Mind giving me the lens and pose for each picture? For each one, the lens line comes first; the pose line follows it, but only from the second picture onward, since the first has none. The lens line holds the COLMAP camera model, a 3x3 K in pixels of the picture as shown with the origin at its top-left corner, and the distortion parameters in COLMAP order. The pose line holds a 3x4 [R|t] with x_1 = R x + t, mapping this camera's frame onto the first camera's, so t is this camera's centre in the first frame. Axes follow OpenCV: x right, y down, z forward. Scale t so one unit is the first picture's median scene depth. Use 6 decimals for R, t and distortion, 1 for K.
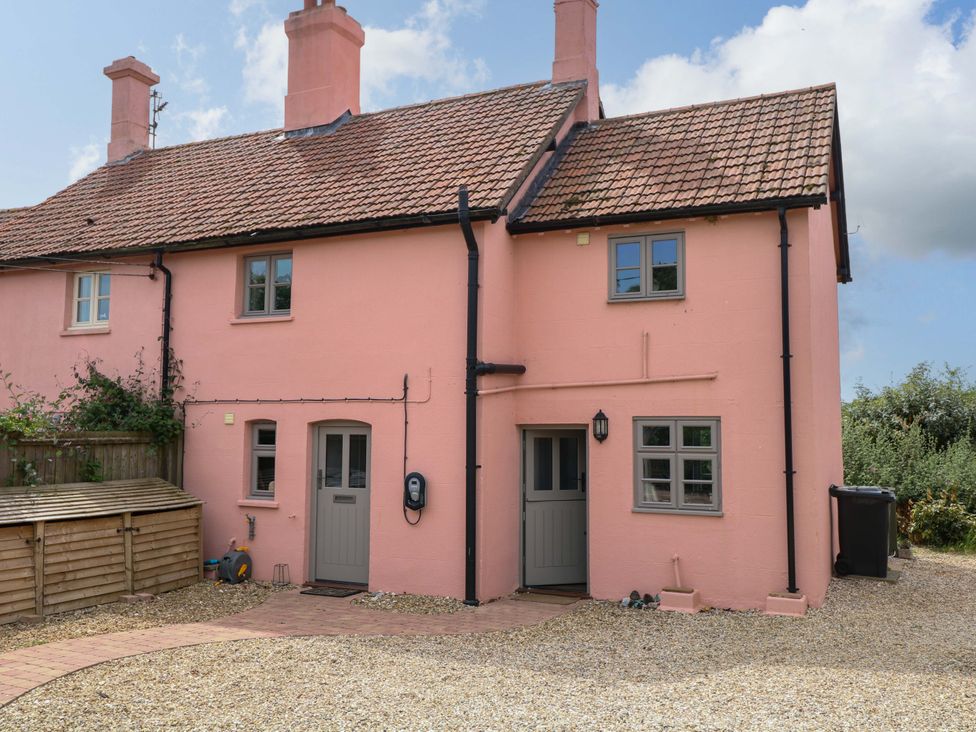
lens RADIAL K [[861.7, 0, 486.4], [0, 861.7, 357.4], [0, 0, 1]] dist [0.013080, -0.005934]
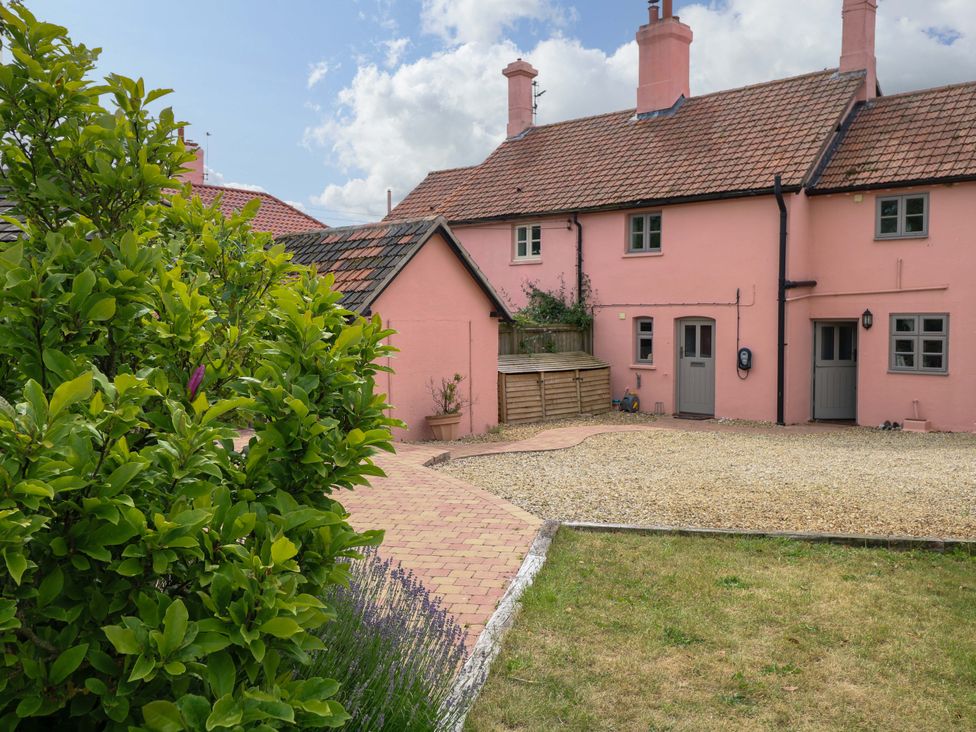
lens RADIAL K [[861.7, 0, 486.4], [0, 861.7, 357.4], [0, 0, 1]] dist [0.013080, -0.005934]
pose [[0.952690, 0.006837, -0.303868, -0.049155], [0.032528, 0.991712, 0.124296, -0.067955], [0.302199, -0.128300, 0.944571, -0.689670]]
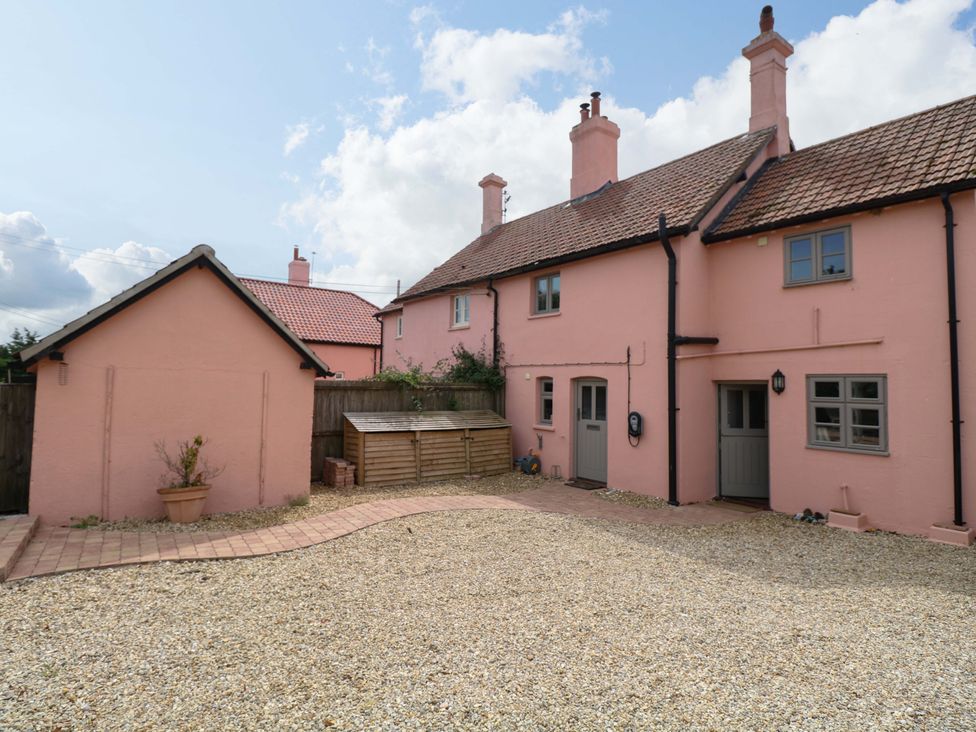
lens RADIAL K [[508.7, 0, 485.7], [0, 508.7, 355.7], [0, 0, 1]] dist [0.001683, -0.014556]
pose [[0.885153, -0.016222, -0.465016, 0.094788], [0.026692, 0.999517, 0.015941, 0.015115], [0.464533, -0.026522, 0.885159, 0.100600]]
